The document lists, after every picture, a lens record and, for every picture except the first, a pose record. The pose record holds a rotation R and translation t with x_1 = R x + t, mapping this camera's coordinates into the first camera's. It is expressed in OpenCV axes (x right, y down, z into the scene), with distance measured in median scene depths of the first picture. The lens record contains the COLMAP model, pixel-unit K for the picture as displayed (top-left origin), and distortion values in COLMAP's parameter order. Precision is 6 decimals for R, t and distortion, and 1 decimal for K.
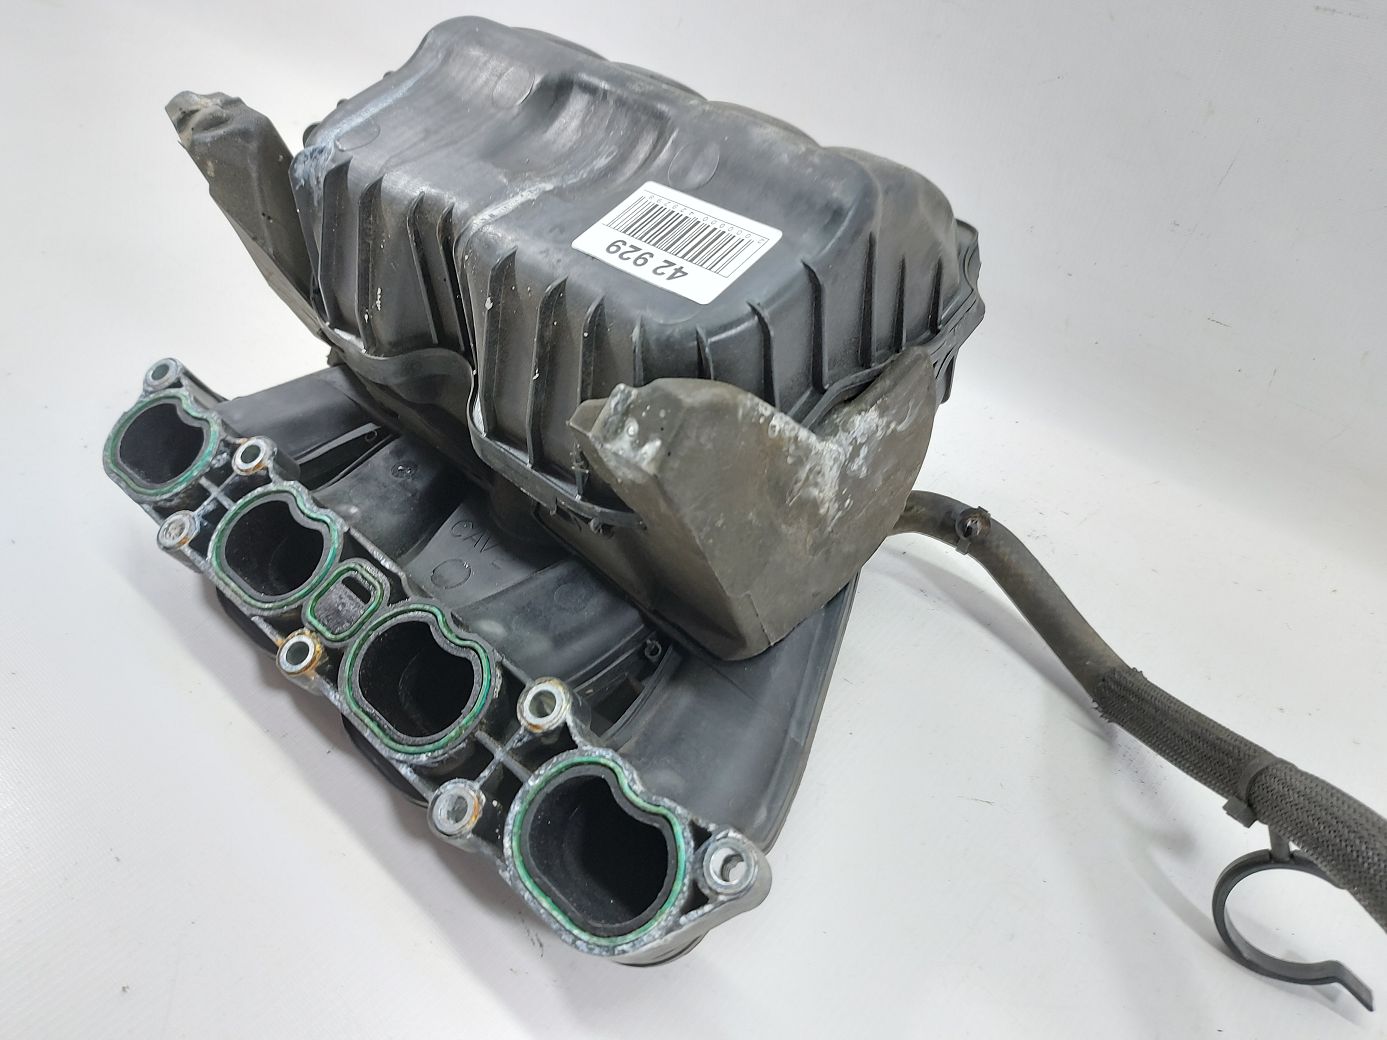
lens RADIAL K [[1048.7, 0, 703.9], [0, 1048.7, 518.6], [0, 0, 1]] dist [0.051345, -0.115988]
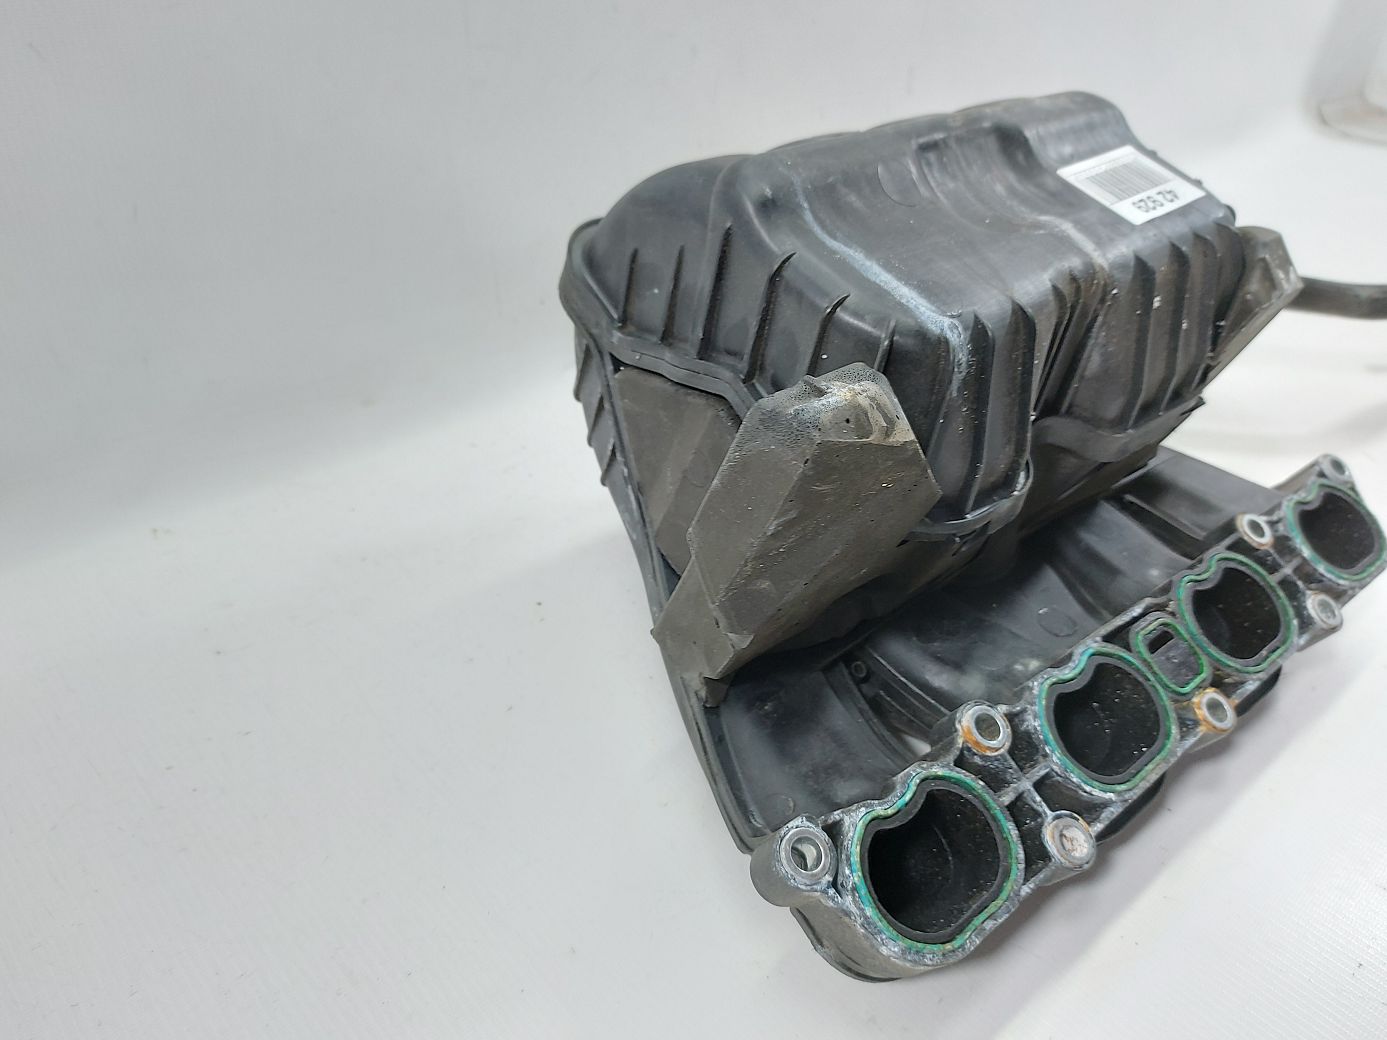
lens RADIAL K [[1048.7, 0, 703.9], [0, 1048.7, 518.6], [0, 0, 1]] dist [0.051345, -0.115988]
pose [[0.113840, -0.613700, 0.781290, -1.196336], [0.607907, 0.665030, 0.433802, -0.779654], [-0.785805, 0.425568, 0.448779, 0.920536]]
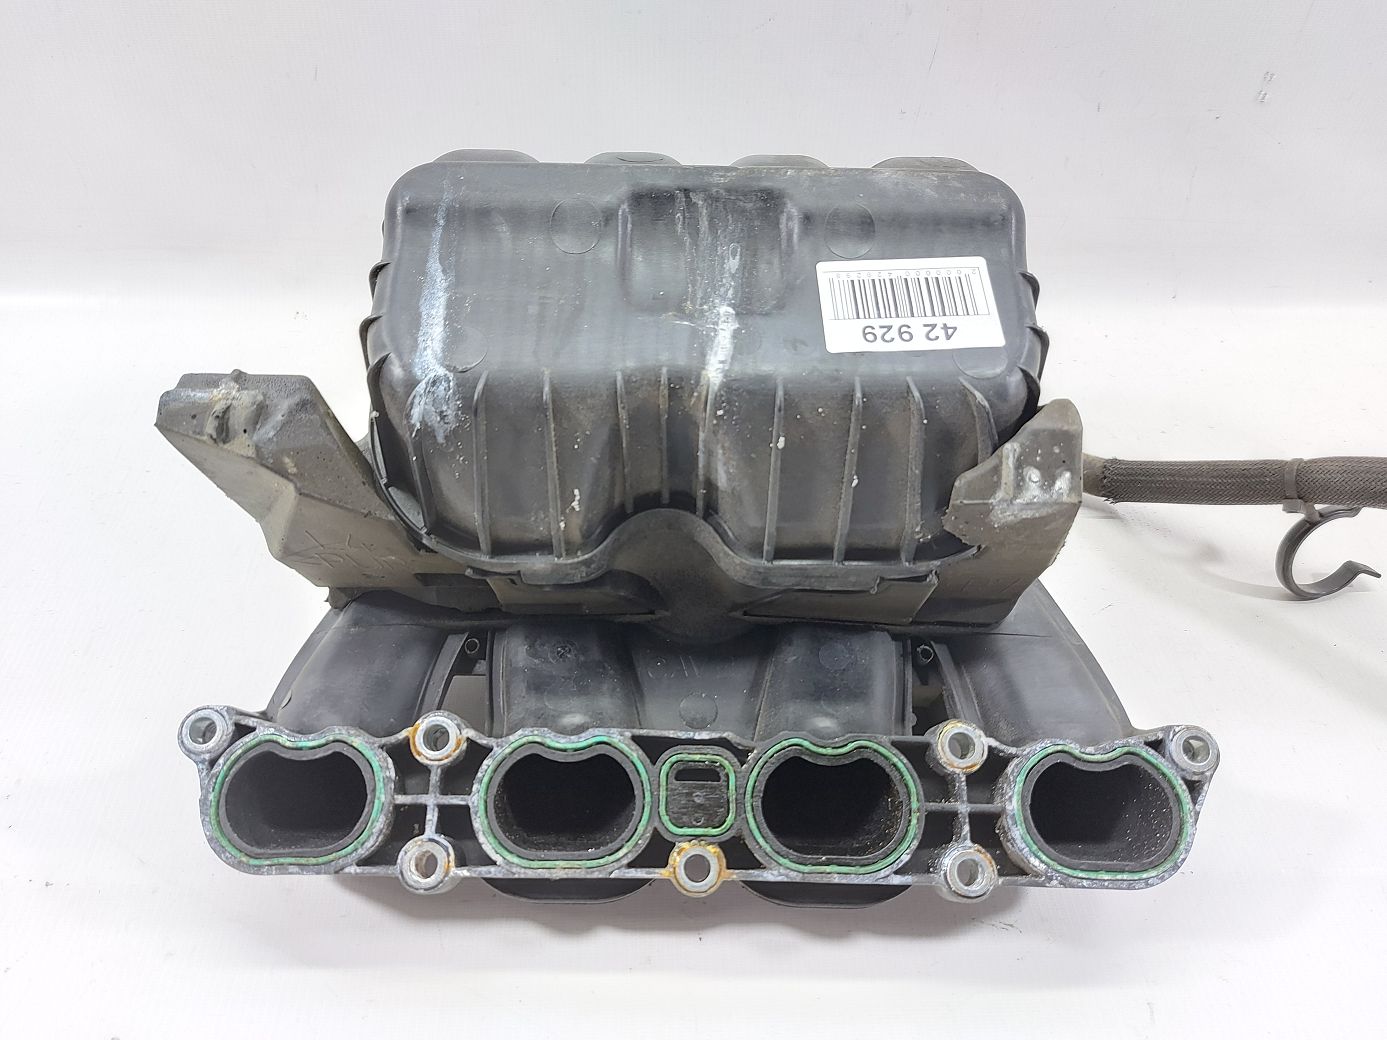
lens RADIAL K [[1014.9, 0, 693.5], [0, 1014.9, 520.0], [0, 0, 1]] dist [0.106922, -0.227682]
pose [[0.735289, -0.508136, 0.448495, -0.687894], [0.460786, 0.860067, 0.218999, -0.366871], [-0.497017, 0.045633, 0.866540, 0.211130]]
